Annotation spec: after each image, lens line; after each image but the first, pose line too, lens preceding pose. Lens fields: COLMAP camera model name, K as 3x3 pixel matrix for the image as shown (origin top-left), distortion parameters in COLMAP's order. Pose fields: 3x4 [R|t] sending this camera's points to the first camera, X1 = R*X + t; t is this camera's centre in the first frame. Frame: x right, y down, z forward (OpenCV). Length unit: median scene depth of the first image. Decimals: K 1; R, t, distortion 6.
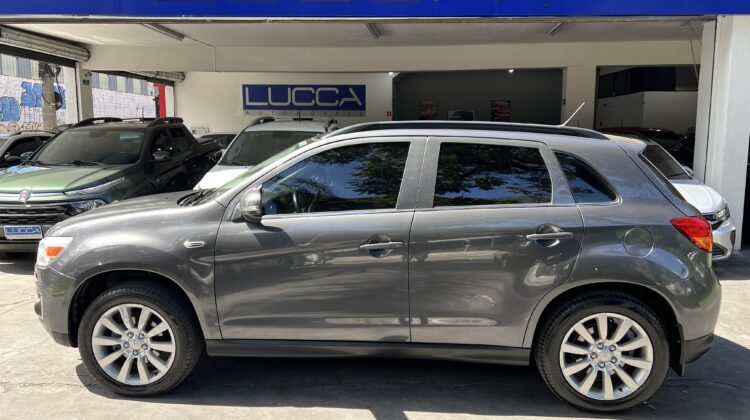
lens RADIAL K [[589.5, 0, 365.9], [0, 589.5, 212.0], [0, 0, 1]] dist [0.090048, -0.112517]
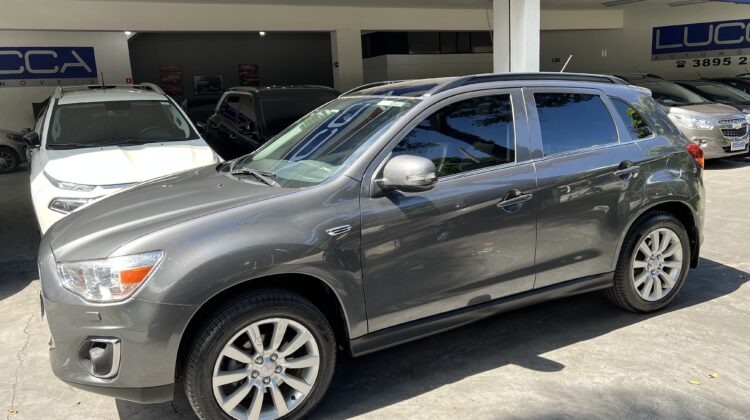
lens RADIAL K [[589.5, 0, 365.9], [0, 589.5, 212.0], [0, 0, 1]] dist [0.090048, -0.112517]
pose [[0.835003, -0.148132, 0.529931, -0.186523], [0.120456, 0.988931, 0.086638, -0.010338], [-0.536899, -0.008509, 0.843604, 0.076404]]
